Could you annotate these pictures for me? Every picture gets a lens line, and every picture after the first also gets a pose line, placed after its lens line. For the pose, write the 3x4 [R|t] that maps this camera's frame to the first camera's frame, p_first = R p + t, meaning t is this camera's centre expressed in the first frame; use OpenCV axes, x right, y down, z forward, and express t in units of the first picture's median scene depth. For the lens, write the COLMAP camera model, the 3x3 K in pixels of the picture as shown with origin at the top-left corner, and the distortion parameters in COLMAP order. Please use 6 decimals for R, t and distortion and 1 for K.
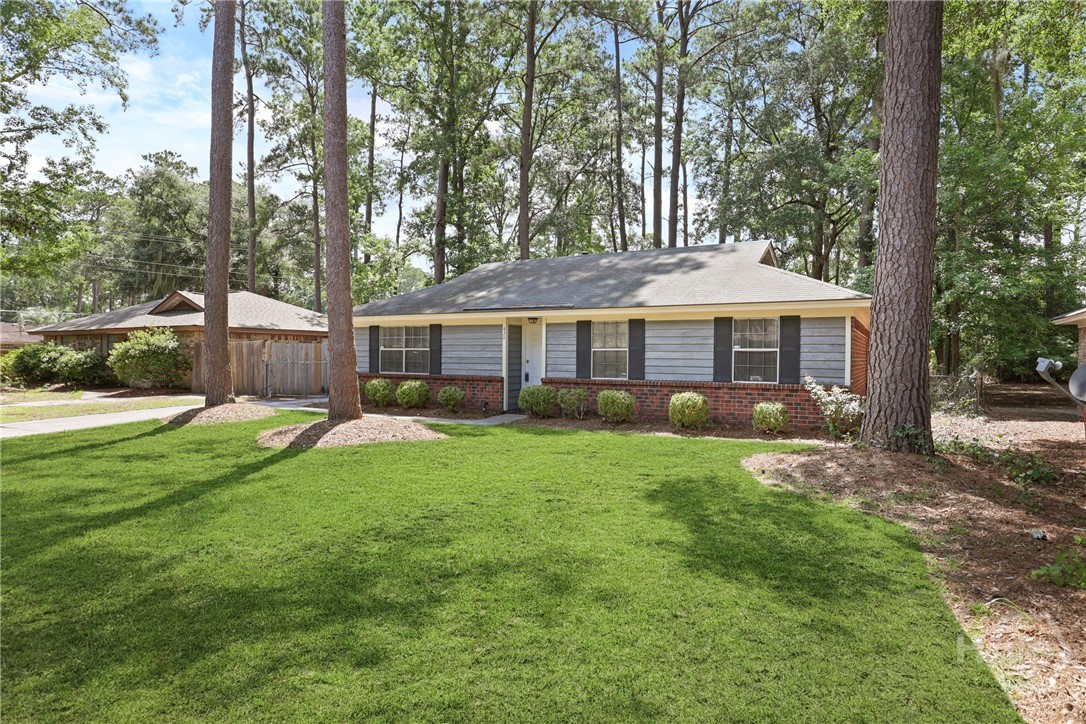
lens RADIAL K [[663.8, 0, 542.9], [0, 663.8, 363.3], [0, 0, 1]] dist [-0.001847, 0.001531]
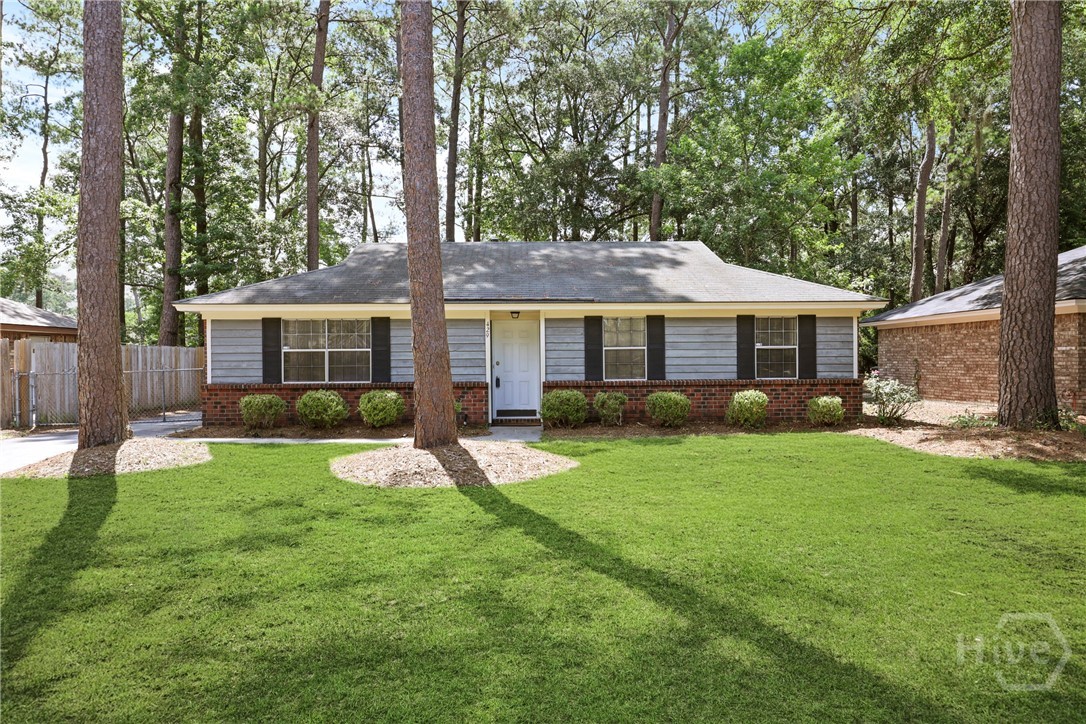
lens RADIAL K [[684.6, 0, 543.0], [0, 684.6, 359.5], [0, 0, 1]] dist [0.005645, 0.000254]
pose [[0.835827, -0.016313, 0.548751, -0.553434], [0.020218, 0.999795, -0.001074, -0.006775], [-0.548621, 0.011993, 0.835985, 0.289676]]
